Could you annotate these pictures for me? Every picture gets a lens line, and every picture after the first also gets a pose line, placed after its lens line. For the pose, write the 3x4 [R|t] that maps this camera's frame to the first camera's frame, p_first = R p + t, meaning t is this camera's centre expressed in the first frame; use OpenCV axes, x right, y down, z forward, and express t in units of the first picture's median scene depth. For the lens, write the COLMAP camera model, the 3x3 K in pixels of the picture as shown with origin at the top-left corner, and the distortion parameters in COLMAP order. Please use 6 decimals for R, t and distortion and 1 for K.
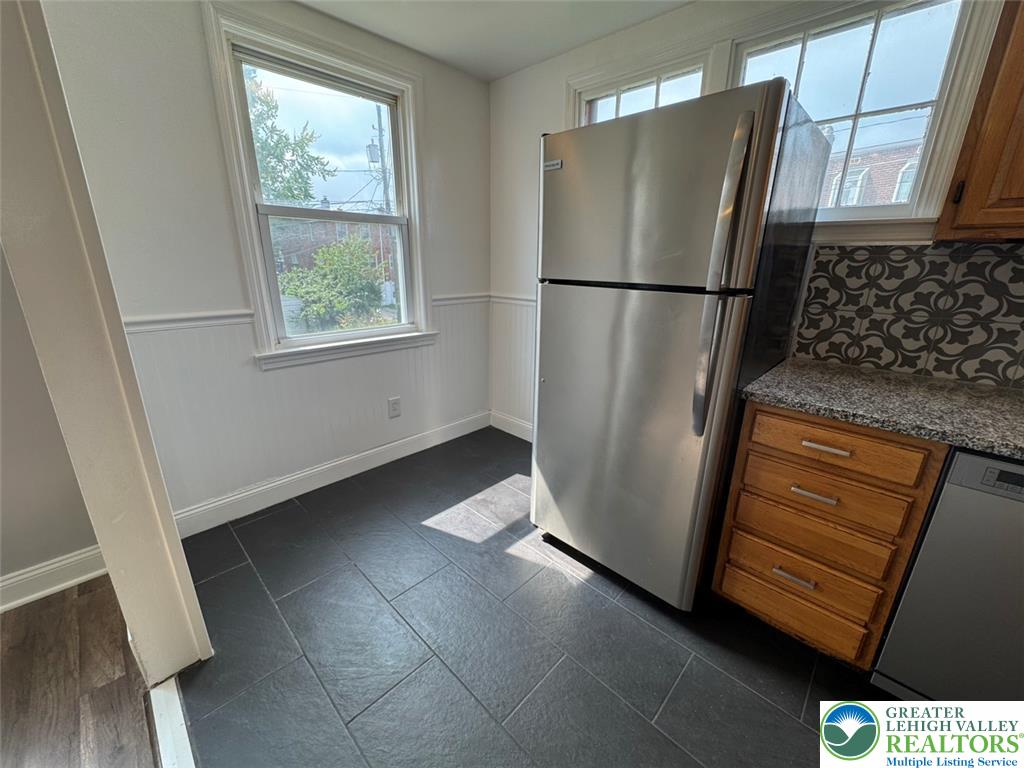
lens RADIAL K [[409.6, 0, 511.6], [0, 409.6, 389.3], [0, 0, 1]] dist [0.000922, -0.000231]
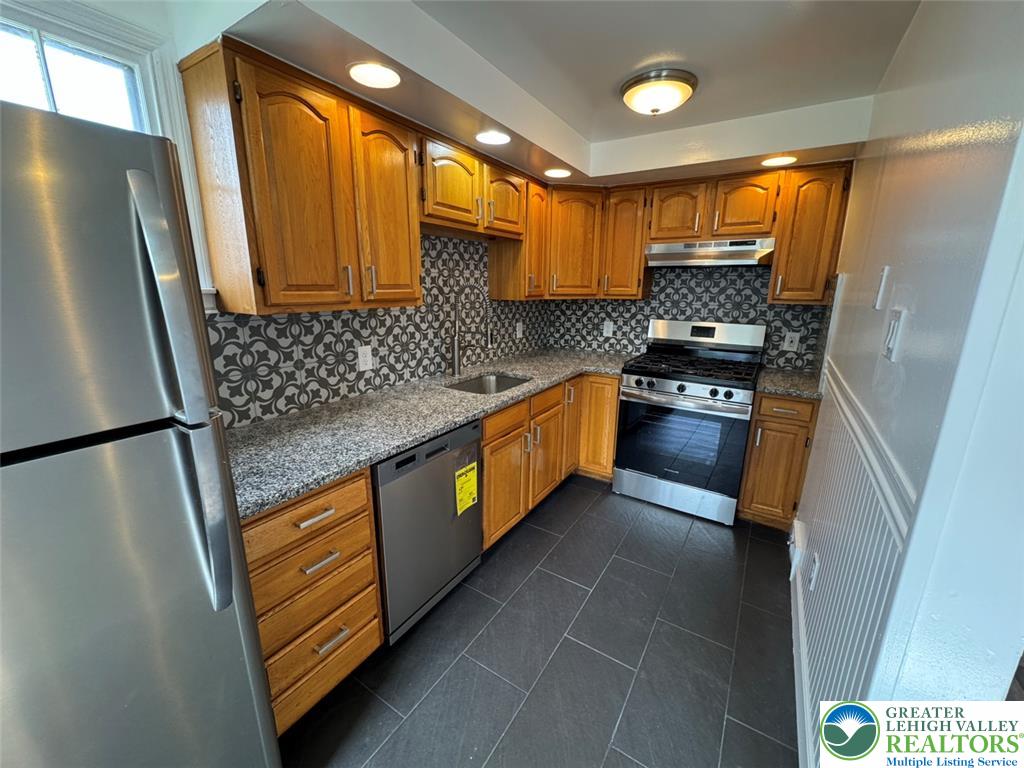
lens RADIAL K [[409.6, 0, 513.7], [0, 409.6, 386.4], [0, 0, 1]] dist [0.000922, -0.000231]
pose [[-0.210158, -0.256246, 0.943489, -0.258525], [0.281196, 0.908420, 0.309357, -0.373585], [-0.936356, 0.330319, -0.118857, 0.593692]]
